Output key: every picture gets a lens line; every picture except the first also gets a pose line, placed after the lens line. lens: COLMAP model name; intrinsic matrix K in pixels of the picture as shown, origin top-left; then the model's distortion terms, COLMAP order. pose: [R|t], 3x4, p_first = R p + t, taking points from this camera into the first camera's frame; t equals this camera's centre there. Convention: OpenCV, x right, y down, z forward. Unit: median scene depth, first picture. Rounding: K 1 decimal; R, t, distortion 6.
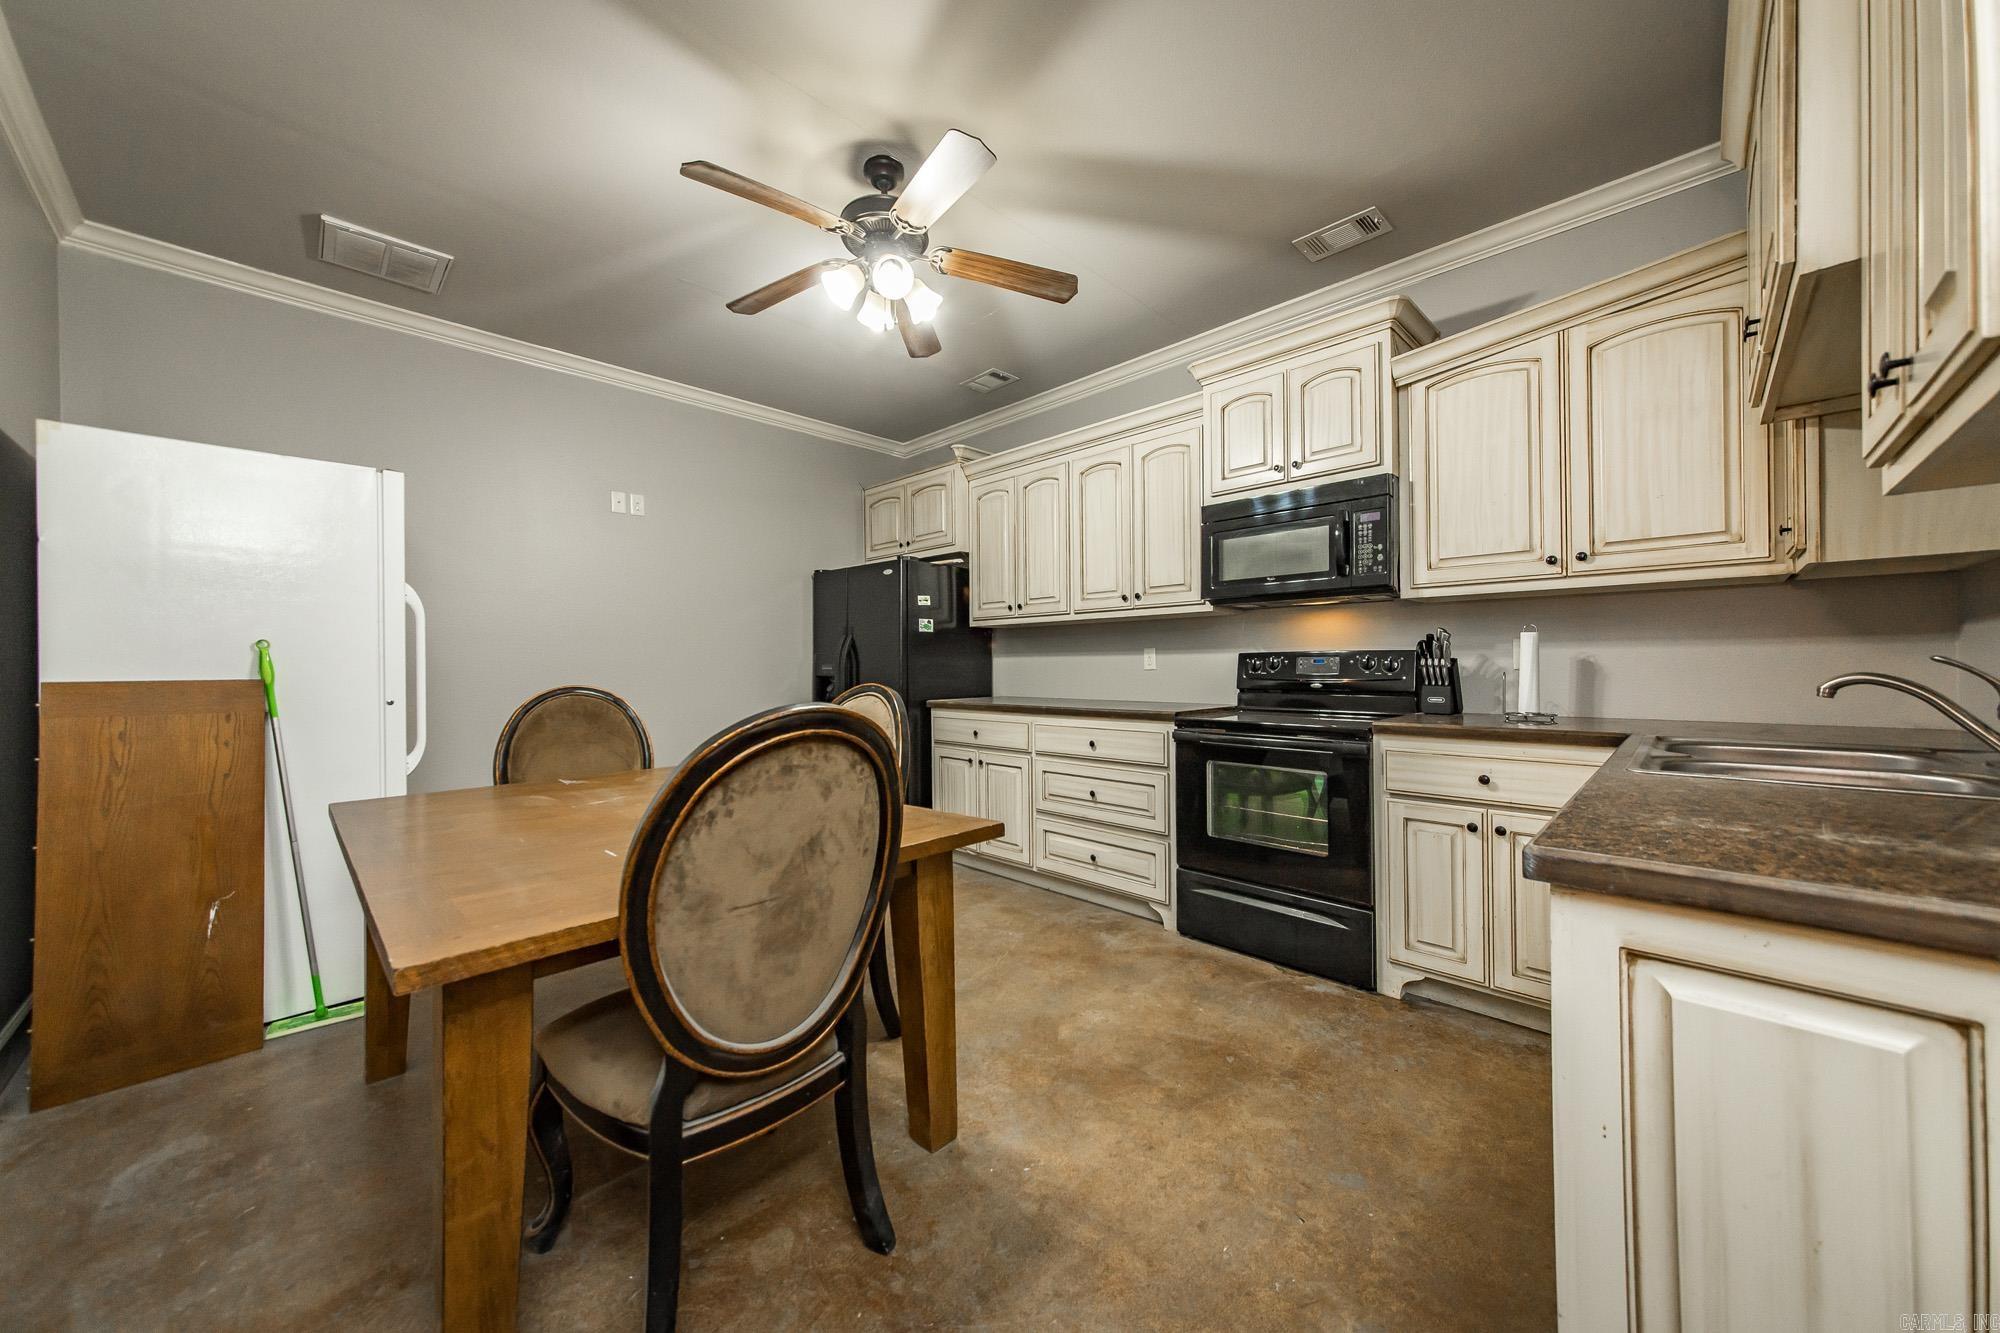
lens RADIAL K [[707.8, 0, 999.1], [0, 707.8, 656.9], [0, 0, 1]] dist [0.002914, 0.000182]
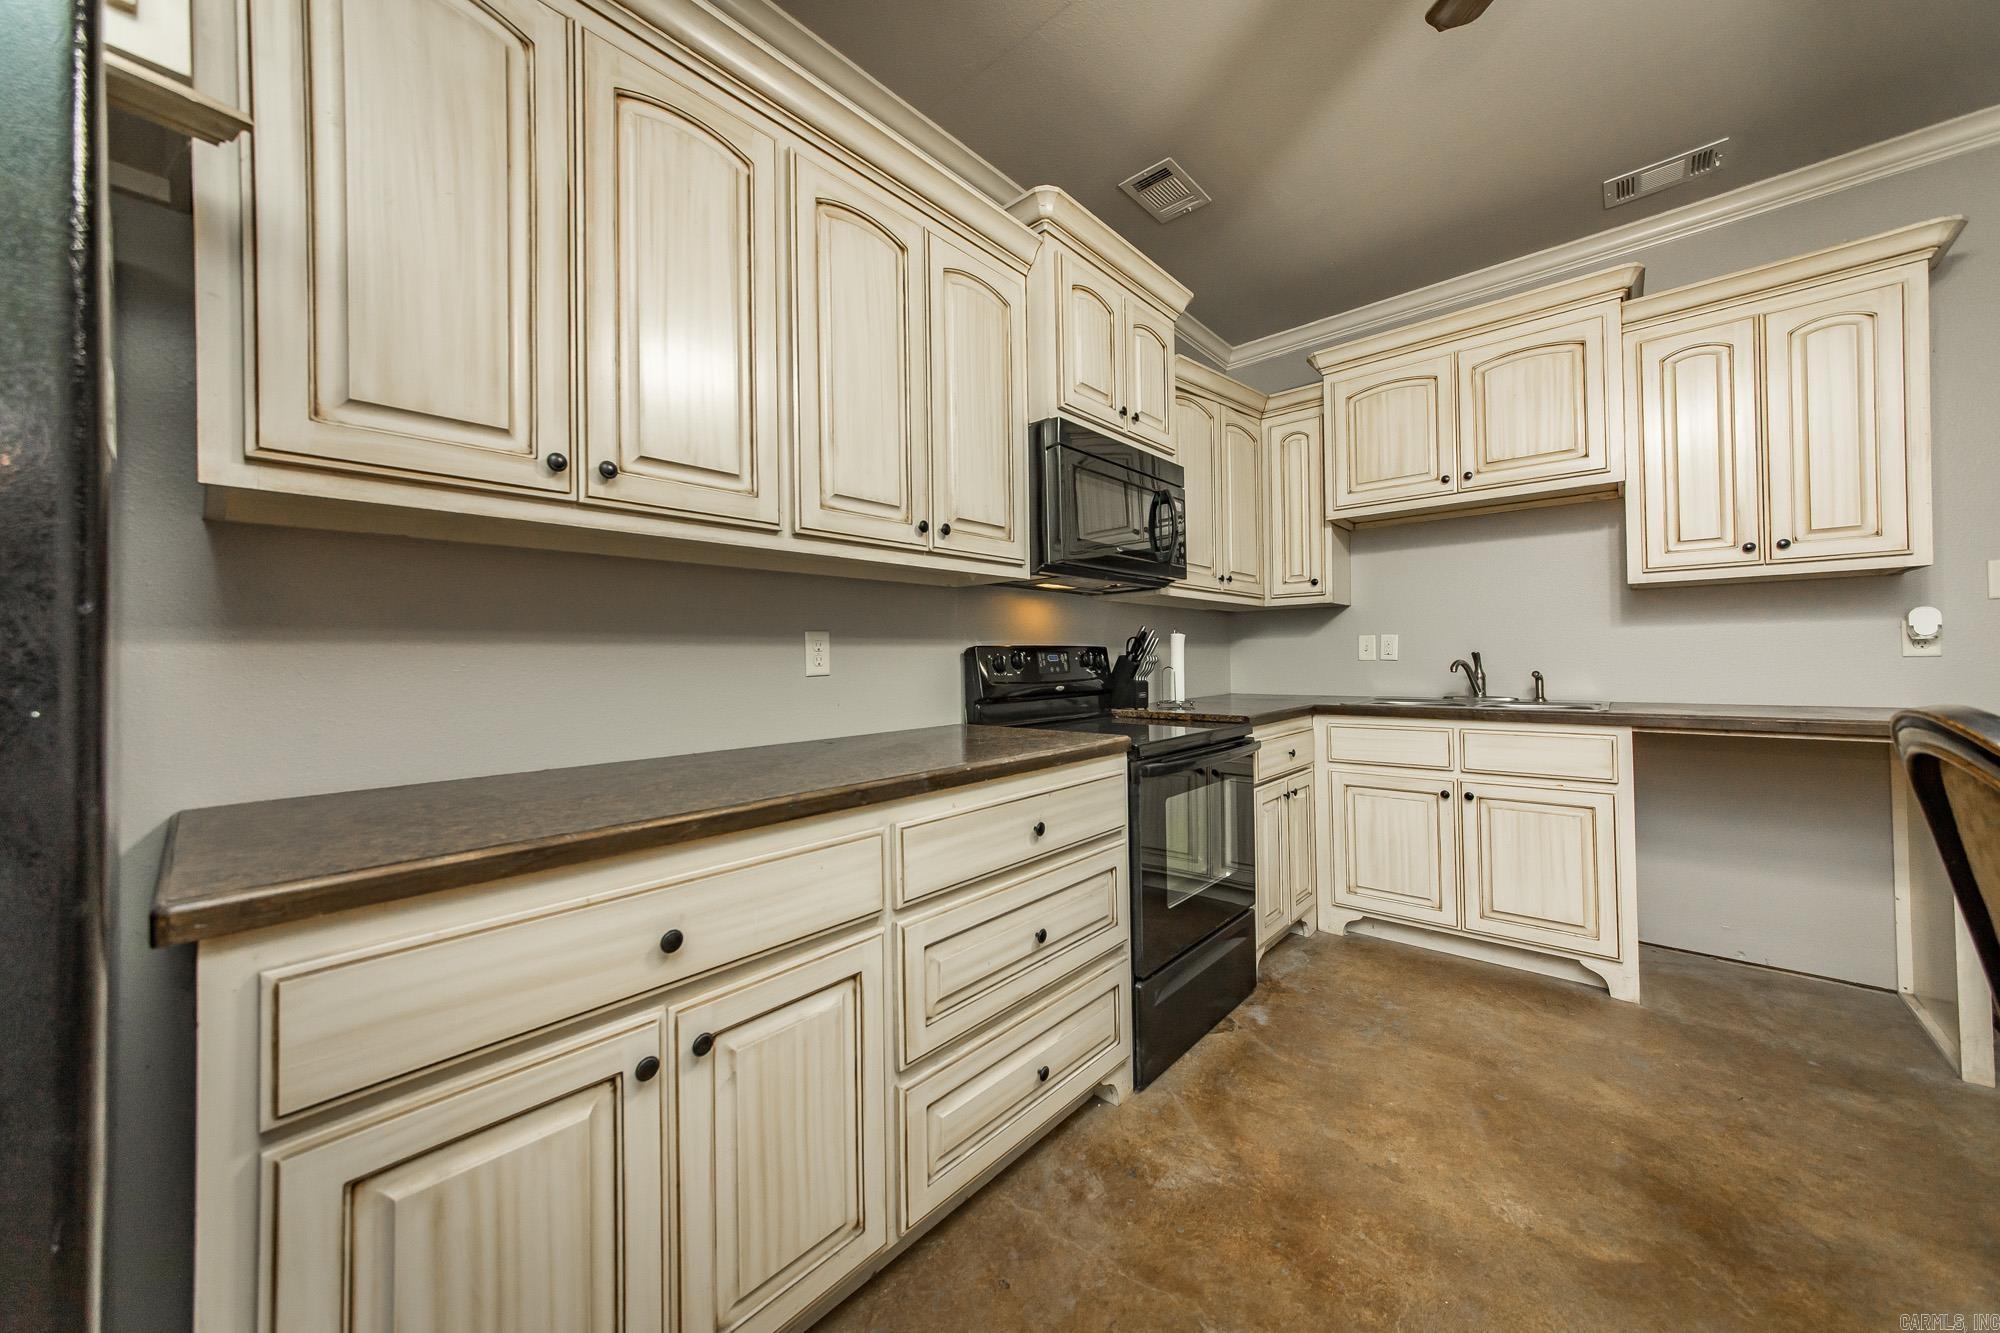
lens RADIAL K [[707.8, 0, 999.1], [0, 707.8, 656.9], [0, 0, 1]] dist [0.002914, 0.000182]
pose [[-0.049788, 0.018120, 0.998595, -0.362203], [0.010914, 0.999786, -0.017598, 0.018598], [-0.998700, 0.010023, -0.049975, 1.126958]]
